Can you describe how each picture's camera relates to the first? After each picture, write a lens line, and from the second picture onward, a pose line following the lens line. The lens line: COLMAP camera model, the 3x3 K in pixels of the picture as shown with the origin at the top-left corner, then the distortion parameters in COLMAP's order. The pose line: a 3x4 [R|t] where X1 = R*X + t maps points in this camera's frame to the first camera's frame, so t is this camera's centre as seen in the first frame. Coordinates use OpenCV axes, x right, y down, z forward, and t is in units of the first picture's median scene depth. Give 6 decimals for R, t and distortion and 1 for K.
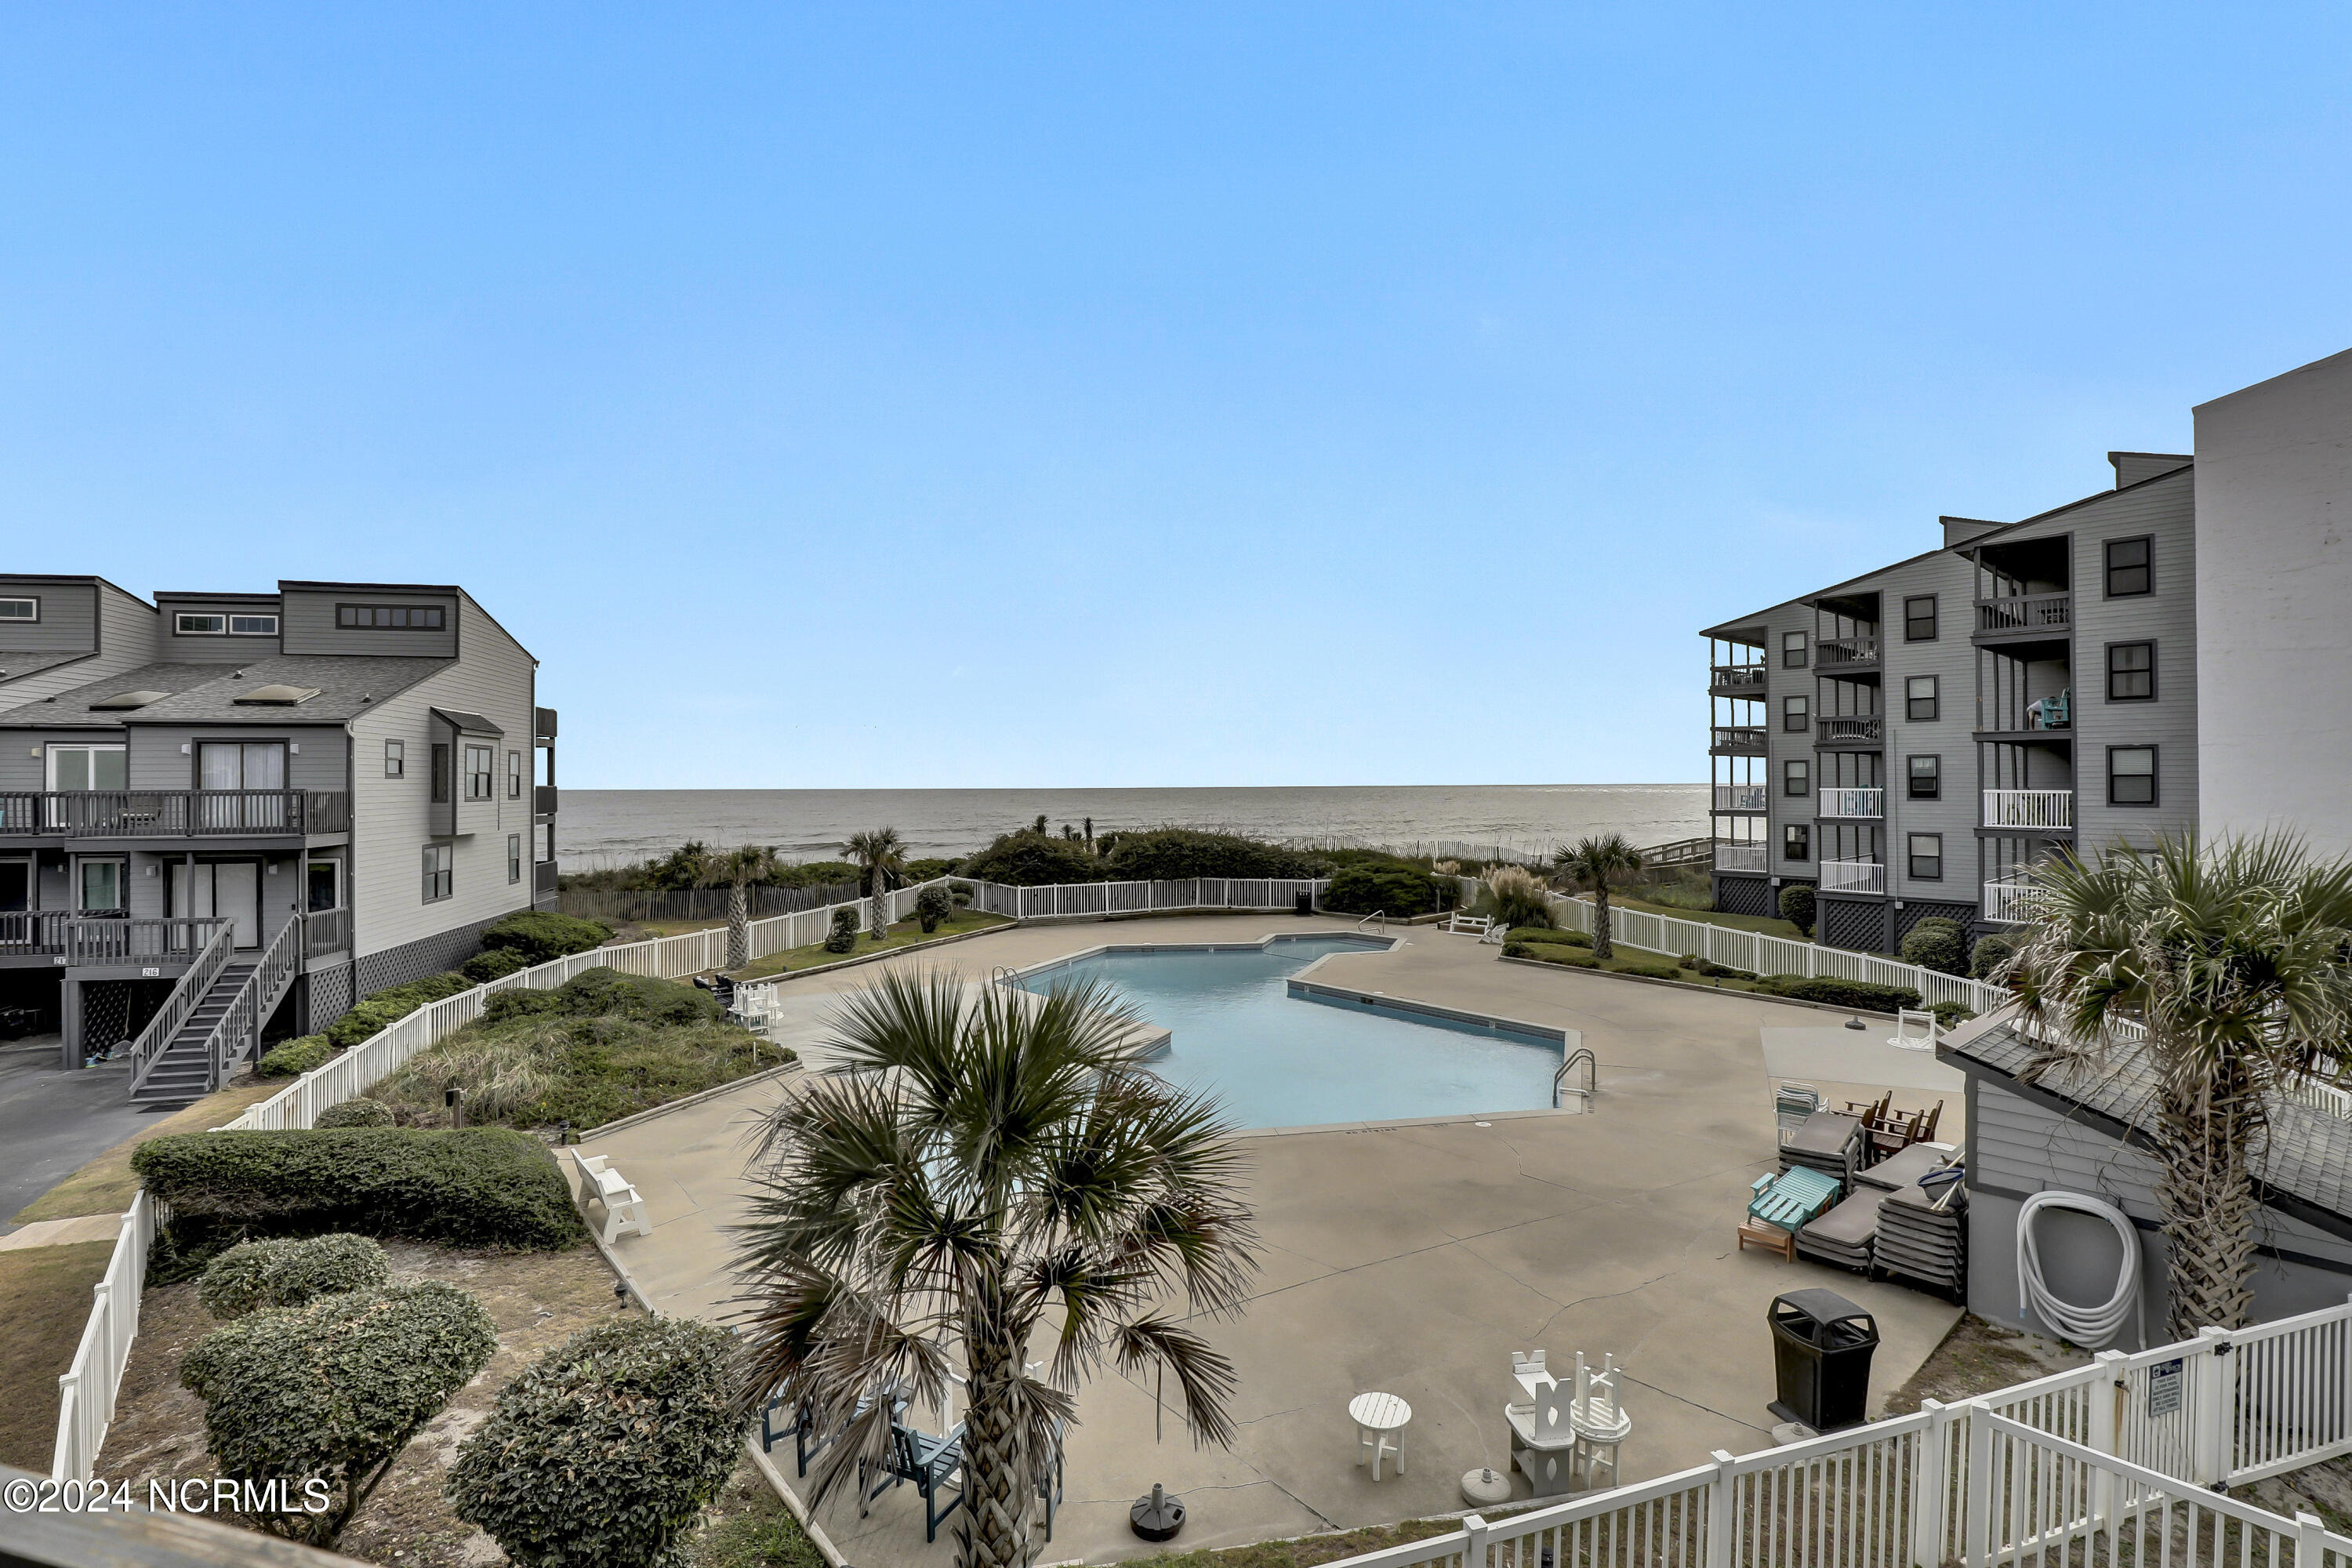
lens RADIAL K [[1136.1, 0, 1217.5], [0, 1136.1, 773.2], [0, 0, 1]] dist [-0.037056, 0.010566]
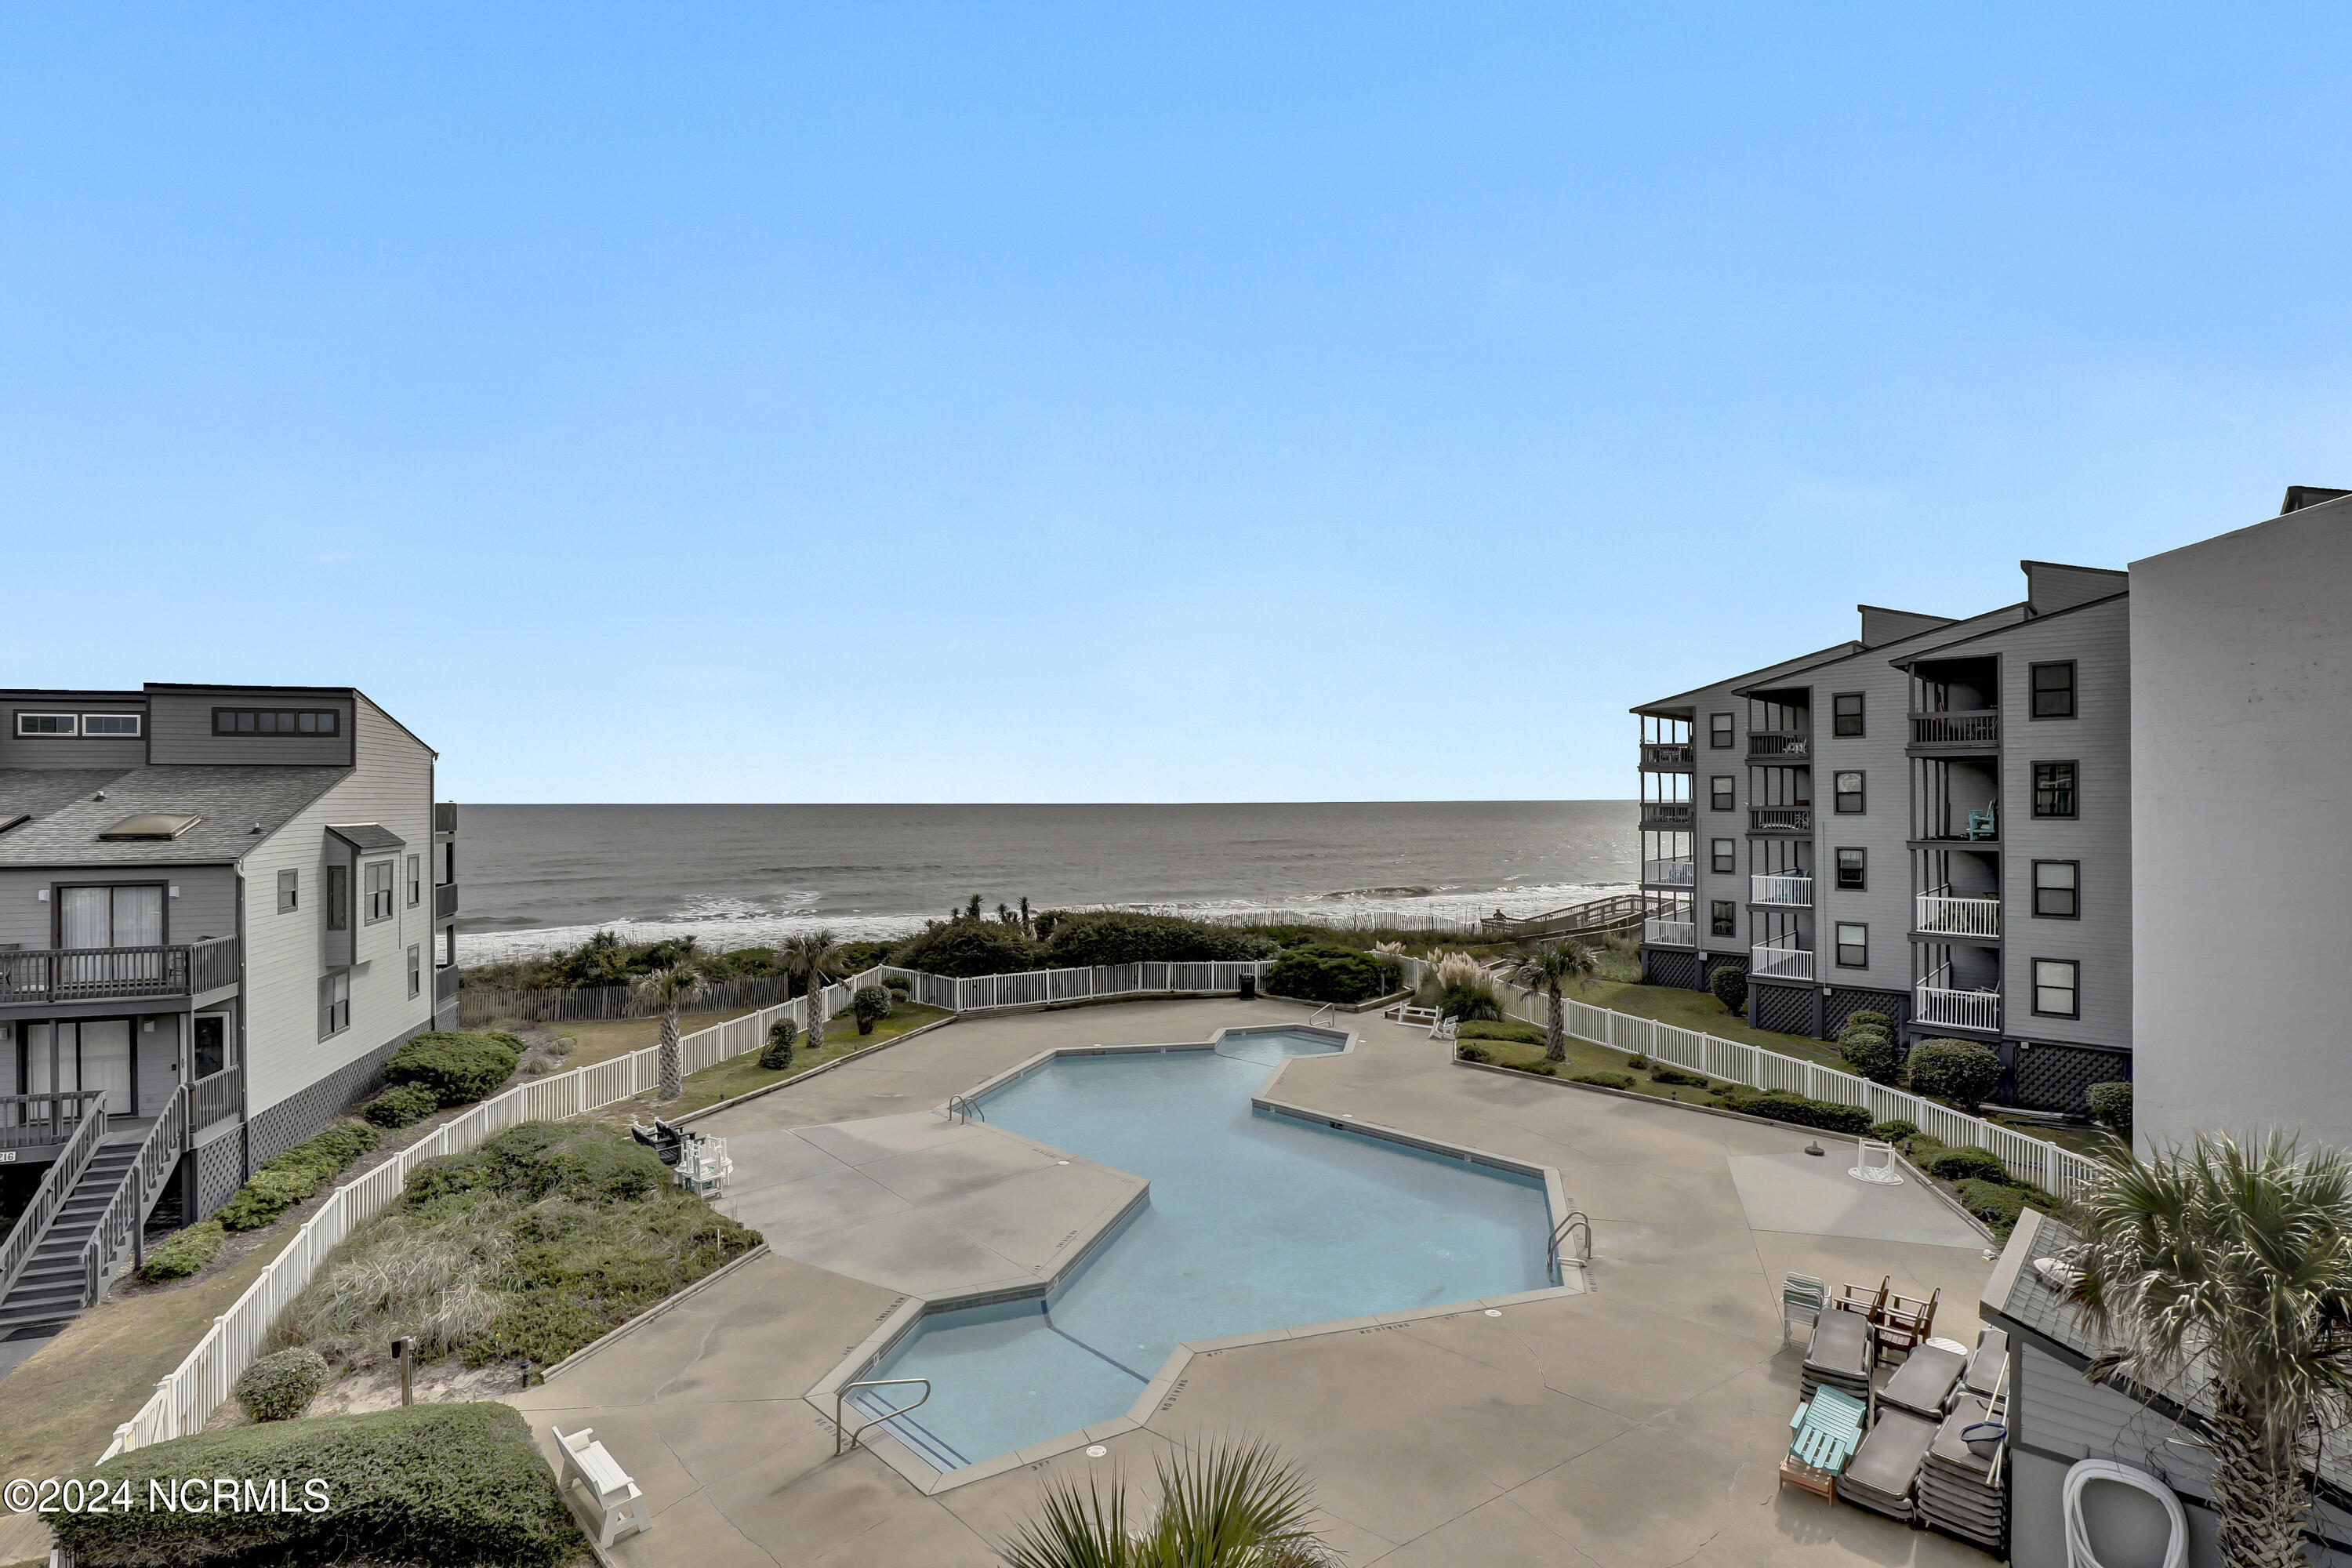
lens RADIAL K [[1136.1, 0, 1203.6], [0, 1136.1, 756.2], [0, 0, 1]] dist [-0.037056, 0.010566]
pose [[0.995705, 0.001080, 0.092576, -0.075732], [-0.001227, 0.999998, 0.001527, -0.123584], [-0.092574, -0.001634, 0.995704, 0.026577]]
